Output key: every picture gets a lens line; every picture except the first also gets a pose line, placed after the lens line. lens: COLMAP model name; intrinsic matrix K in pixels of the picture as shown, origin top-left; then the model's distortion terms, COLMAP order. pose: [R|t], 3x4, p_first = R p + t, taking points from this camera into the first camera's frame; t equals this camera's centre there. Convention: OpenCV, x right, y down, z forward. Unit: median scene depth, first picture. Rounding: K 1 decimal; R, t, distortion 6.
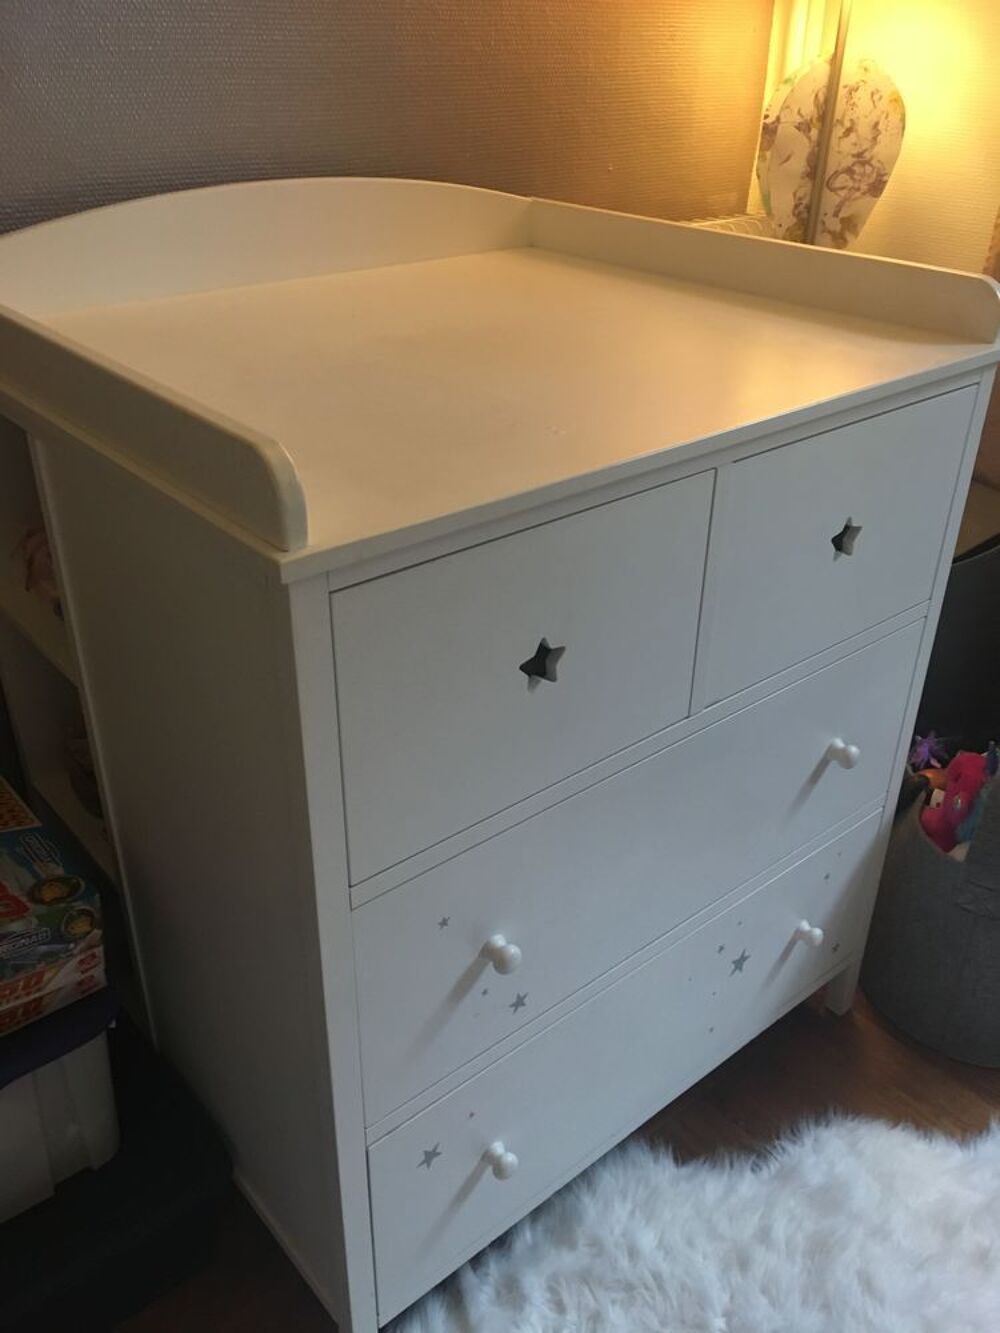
lens RADIAL K [[1135.3, 0, 500.0], [0, 1135.3, 666.5], [0, 0, 1]] dist [0.005745, -0.076821]
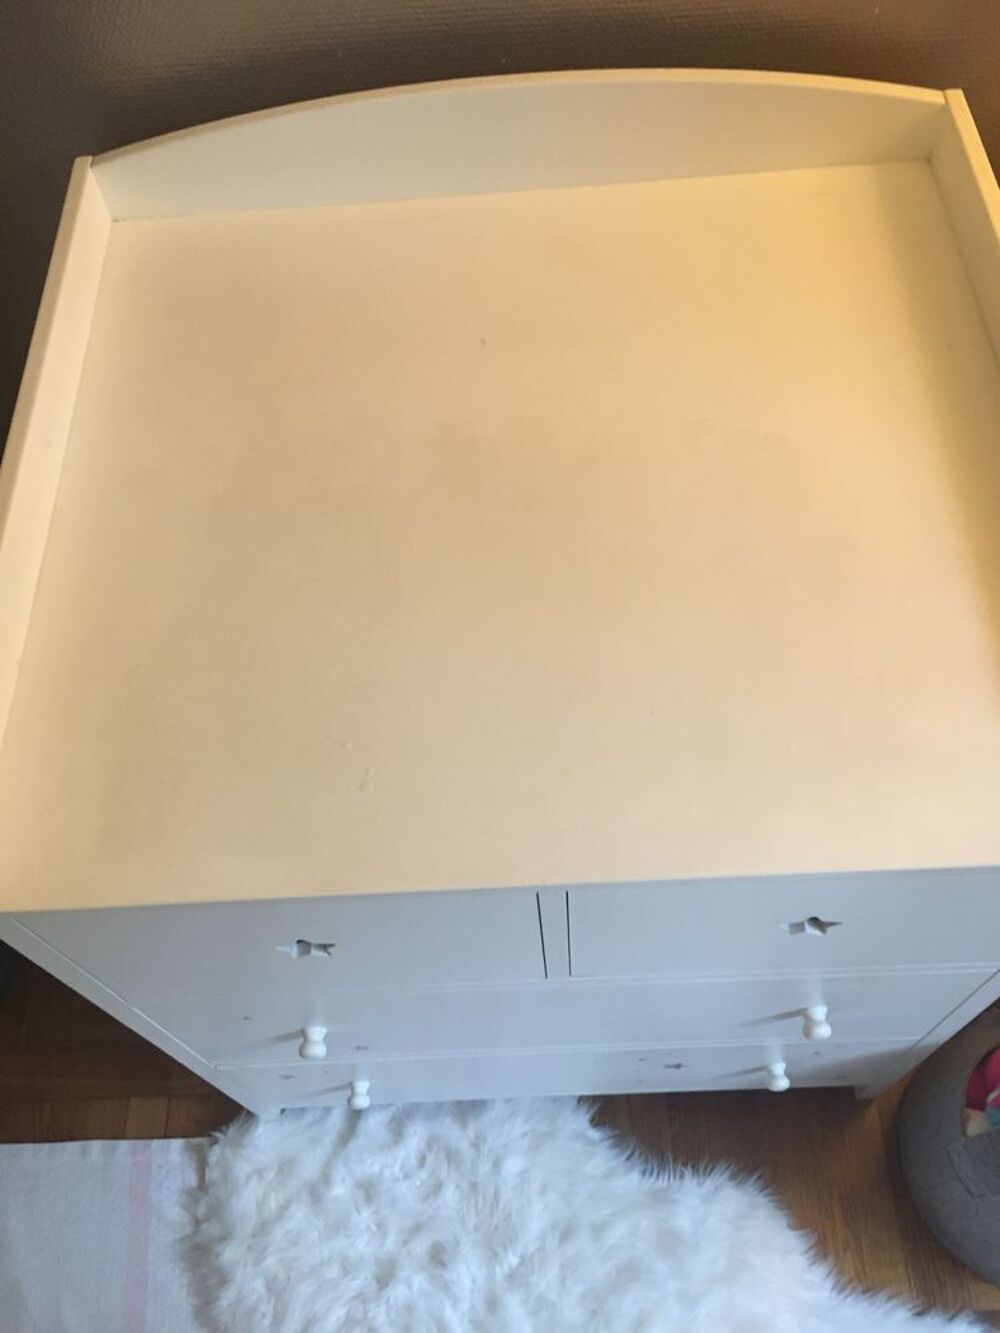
lens RADIAL K [[1135.3, 0, 500.0], [0, 1135.3, 666.5], [0, 0, 1]] dist [0.005745, -0.076821]
pose [[0.777410, 0.505225, -0.374674, 0.291316], [-0.230052, 0.782786, 0.578206, -0.562157], [0.585414, -0.363309, 0.724774, 0.317614]]
